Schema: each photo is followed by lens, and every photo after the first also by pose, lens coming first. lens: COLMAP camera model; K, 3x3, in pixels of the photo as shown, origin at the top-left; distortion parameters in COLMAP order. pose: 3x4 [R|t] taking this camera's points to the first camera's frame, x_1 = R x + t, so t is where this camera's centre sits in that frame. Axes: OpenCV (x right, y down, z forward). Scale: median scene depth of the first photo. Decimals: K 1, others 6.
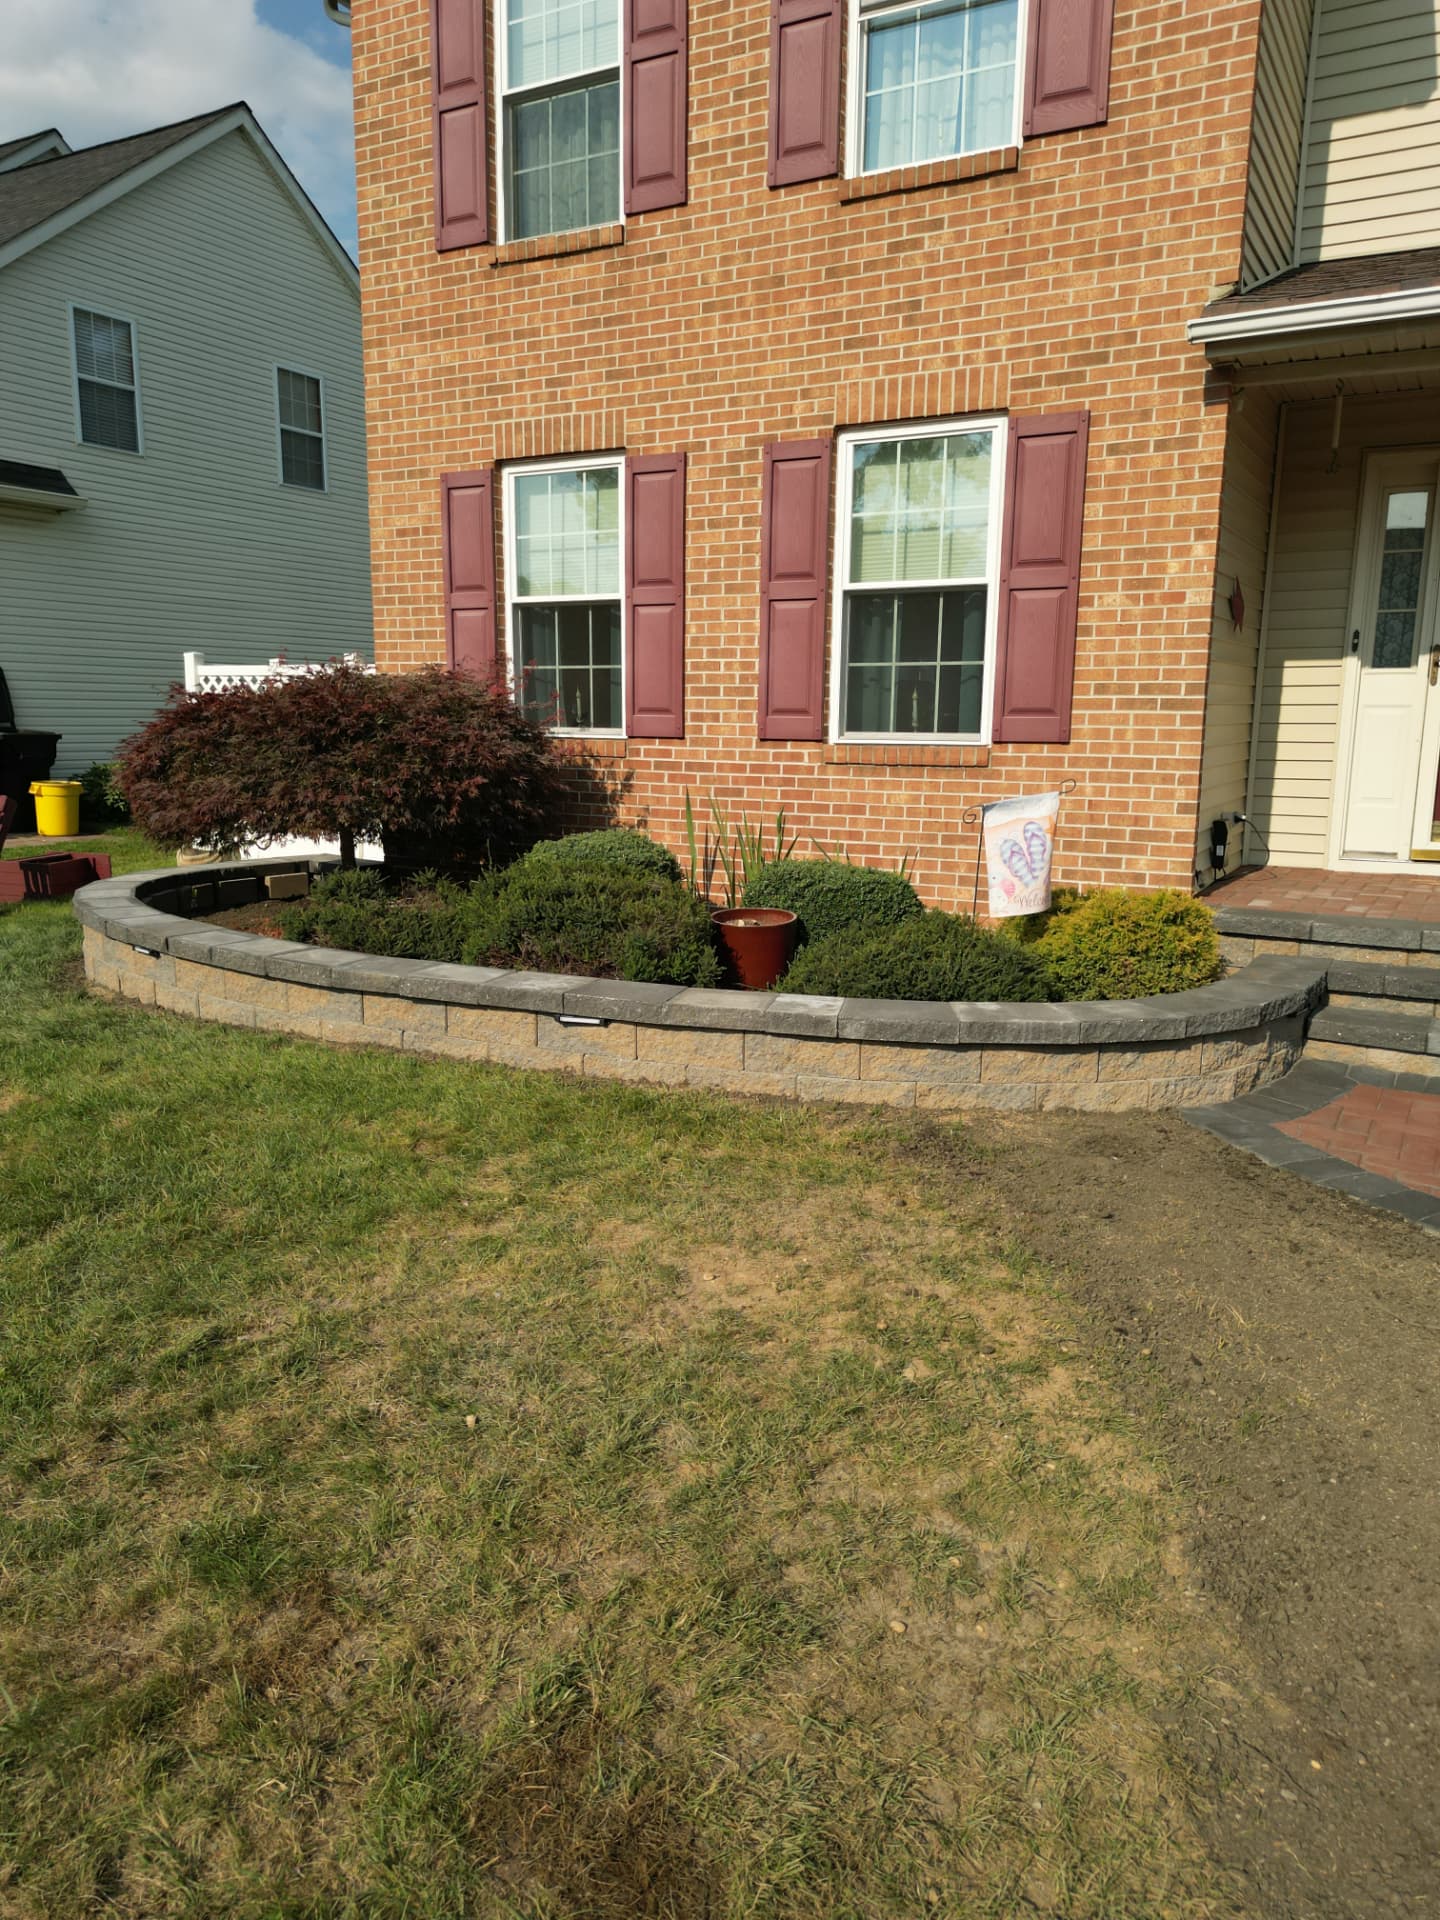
lens RADIAL K [[1354.7, 0, 712.9], [0, 1354.7, 961.9], [0, 0, 1]] dist [0.065595, -0.063550]
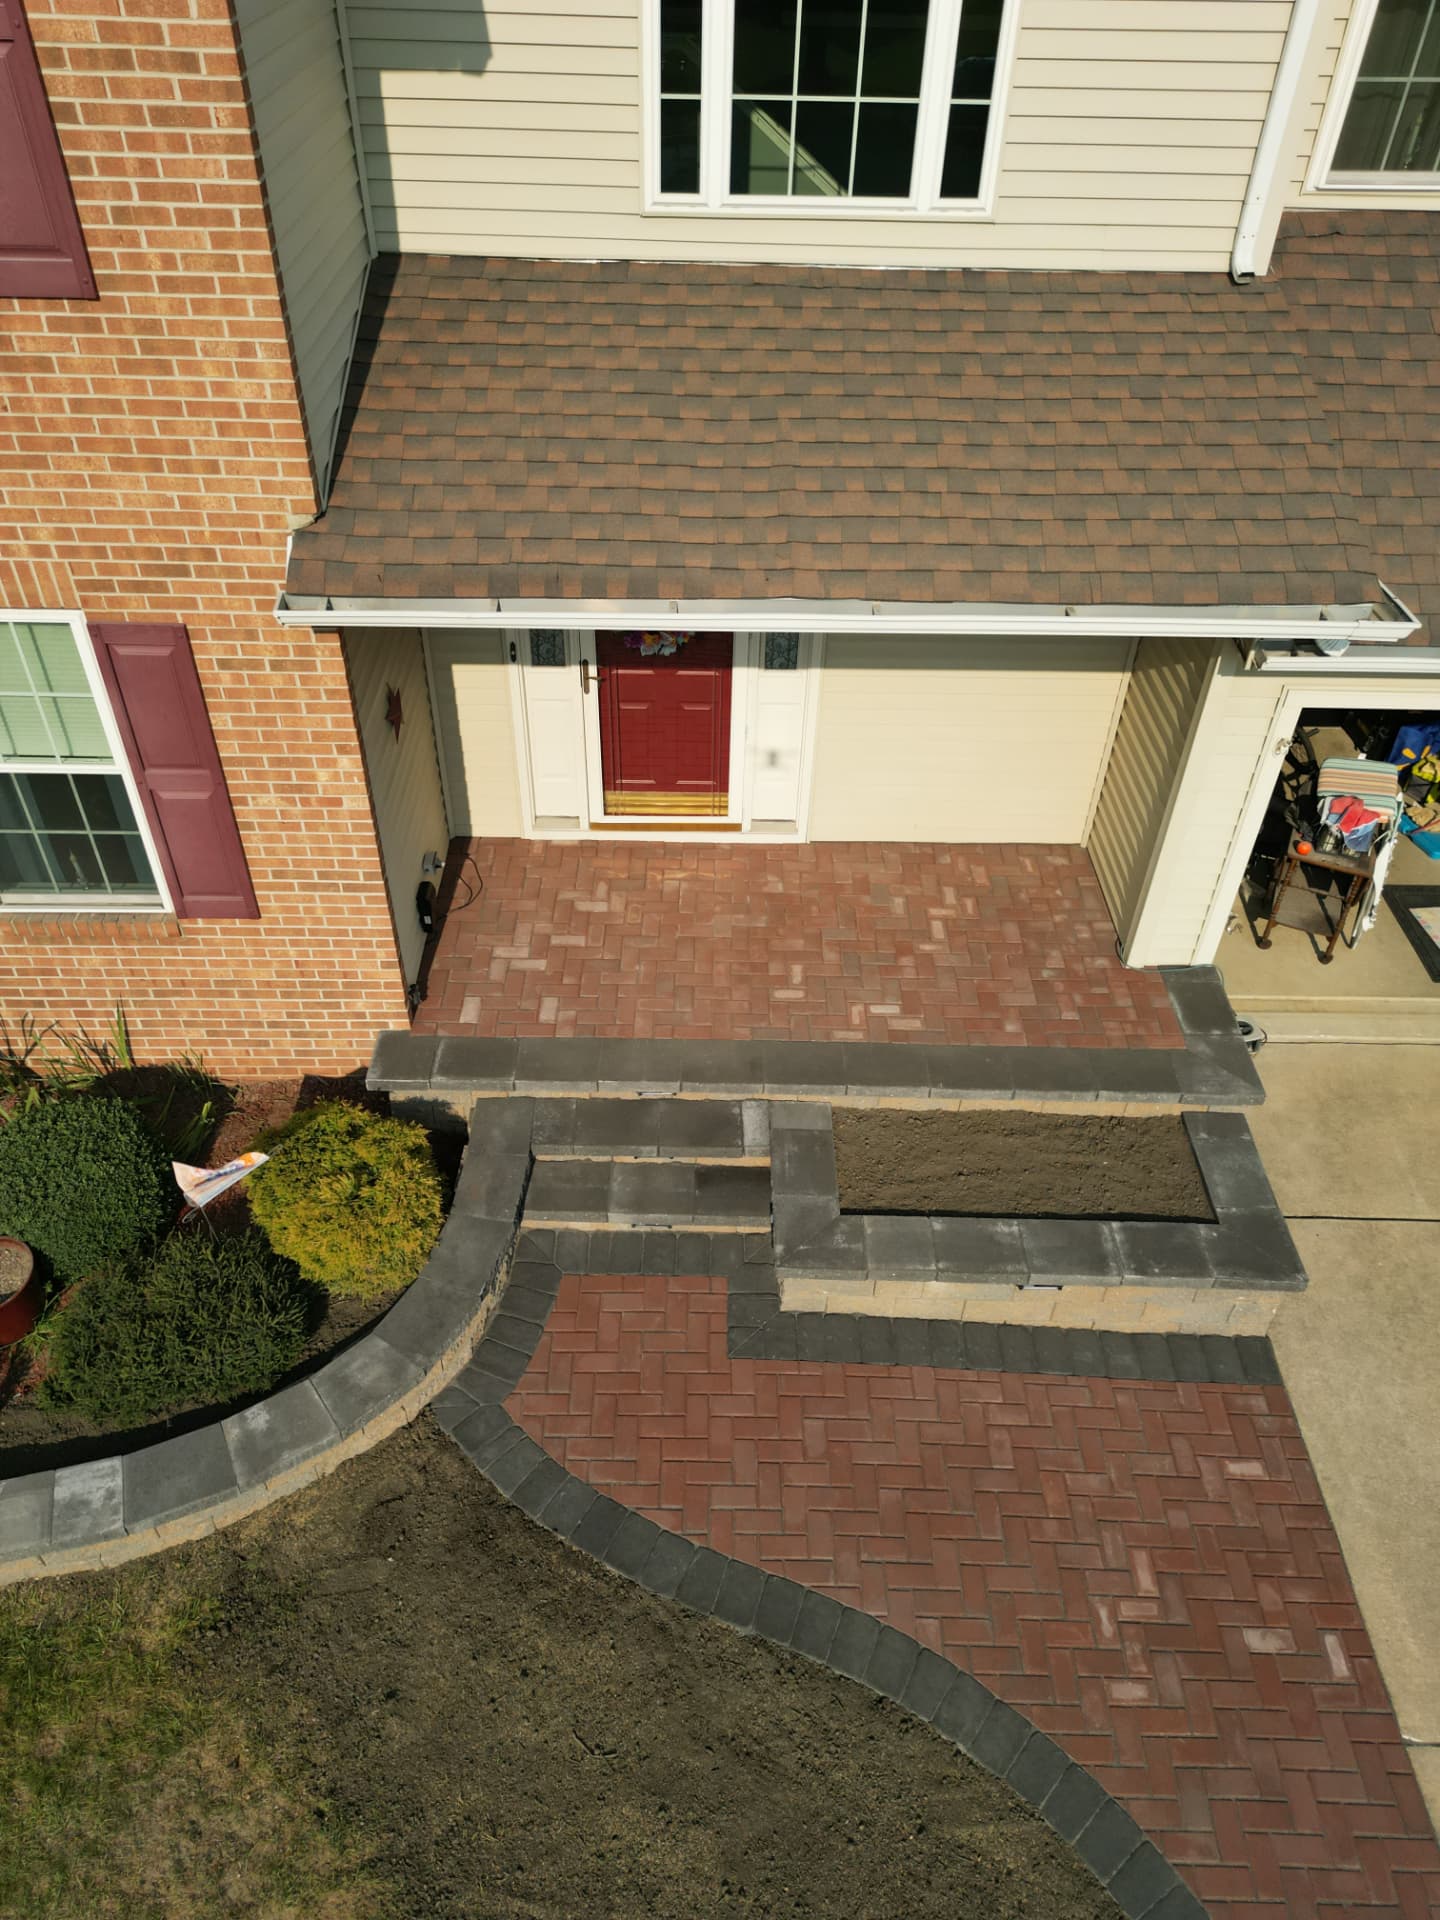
lens RADIAL K [[1354.7, 0, 712.9], [0, 1354.7, 961.9], [0, 0, 1]] dist [0.065595, -0.063550]
pose [[0.867423, -0.320761, 0.380380, 0.166109], [0.076058, 0.840967, 0.535715, -0.657067], [-0.491723, -0.435761, 0.753870, 0.089692]]
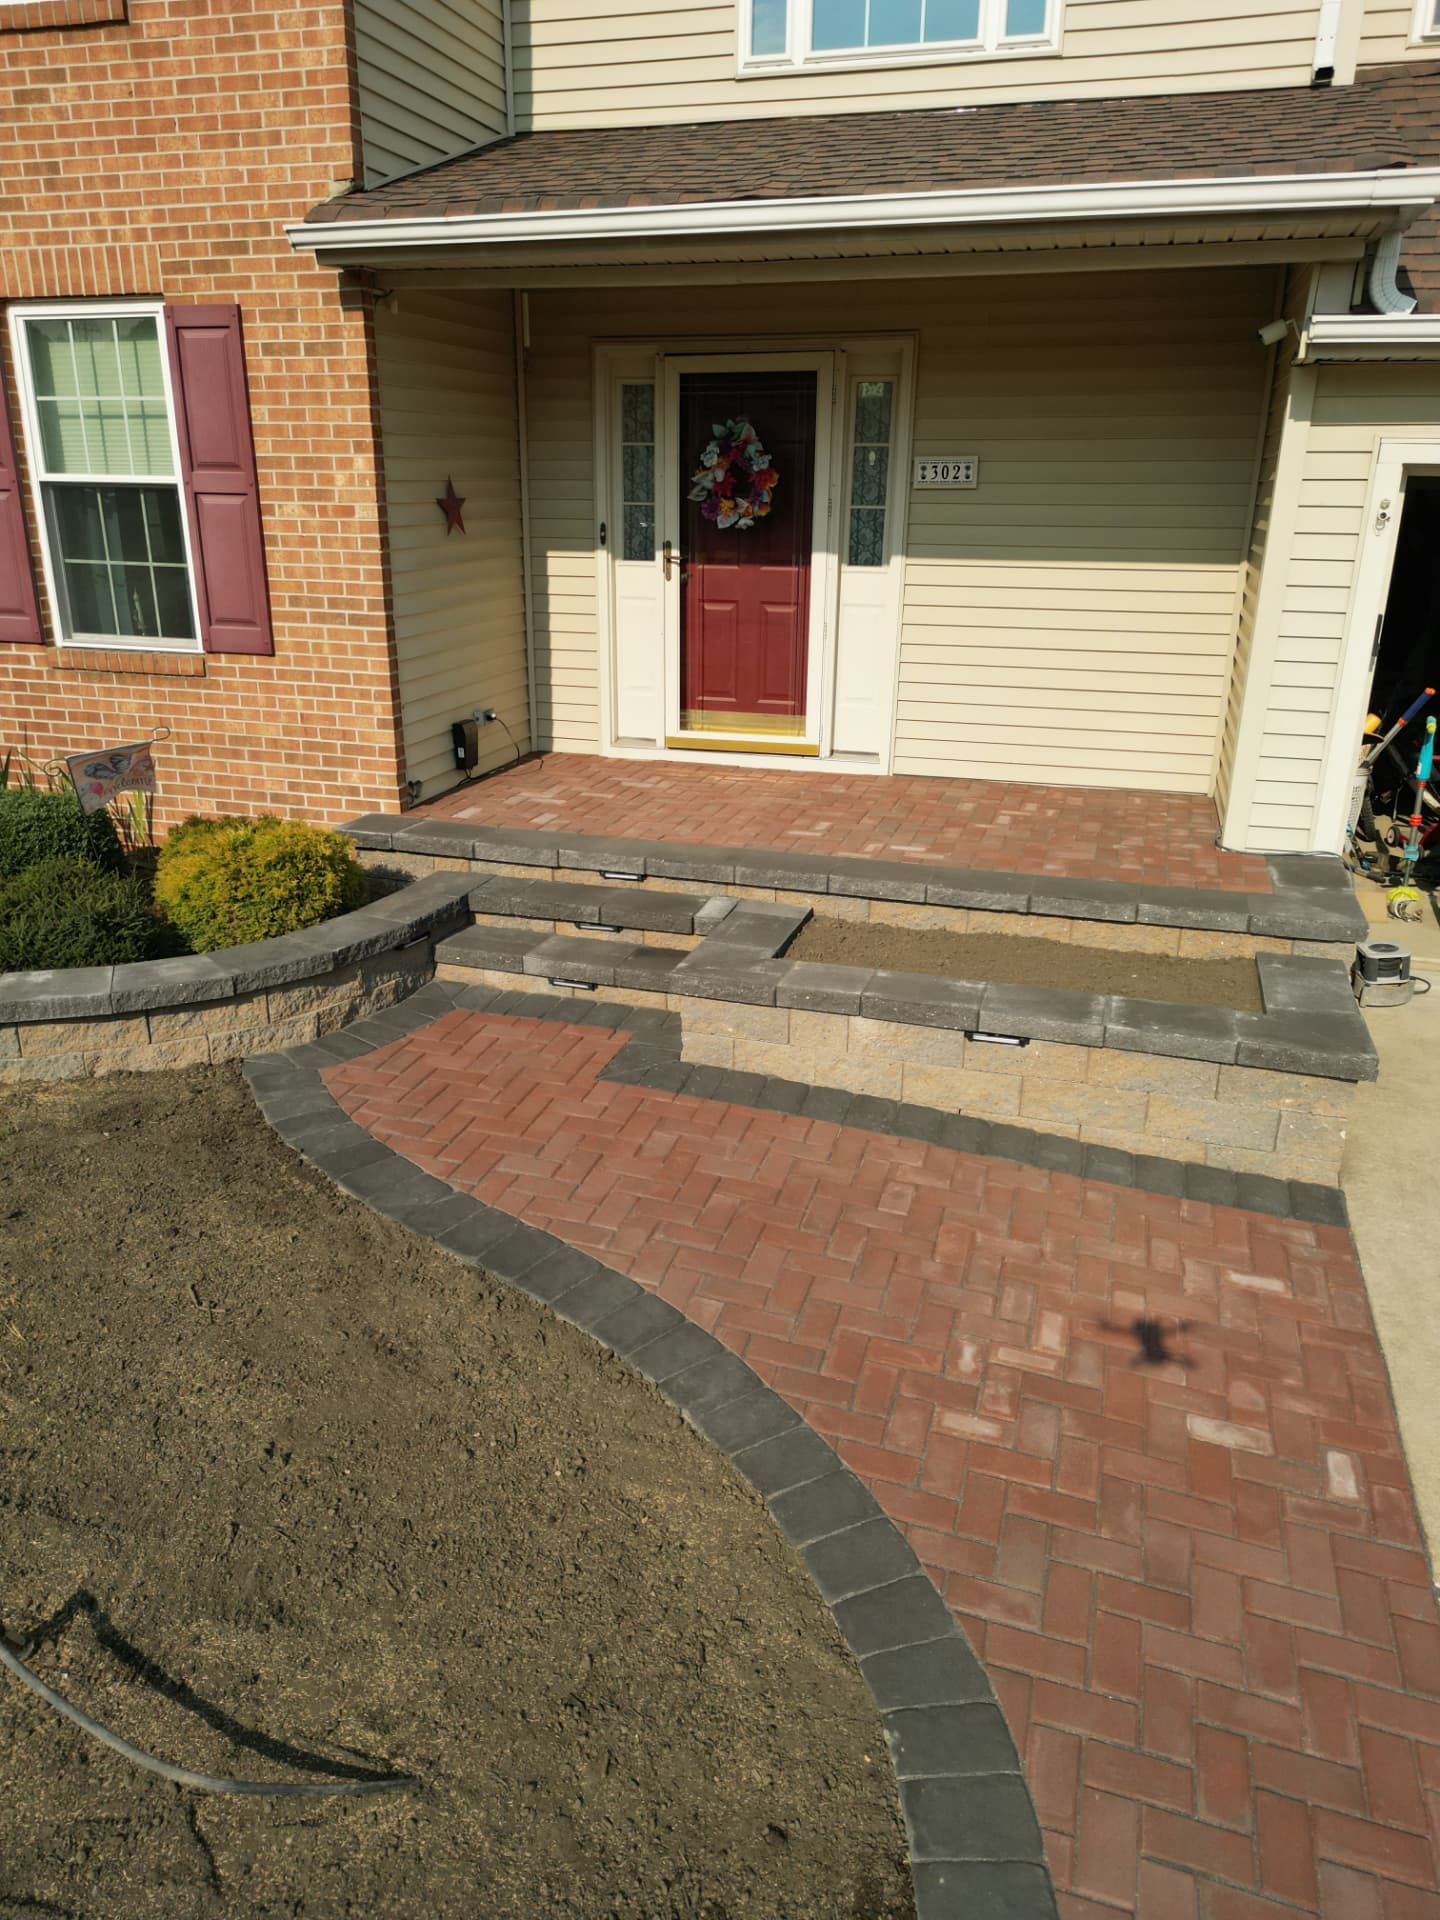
lens RADIAL K [[1354.7, 0, 712.9], [0, 1354.7, 961.9], [0, 0, 1]] dist [0.065595, -0.063550]
pose [[0.975142, -0.073000, 0.209212, 0.360753], [0.038513, 0.985641, 0.164406, -0.095049], [-0.218210, -0.152261, 0.963951, -0.065706]]
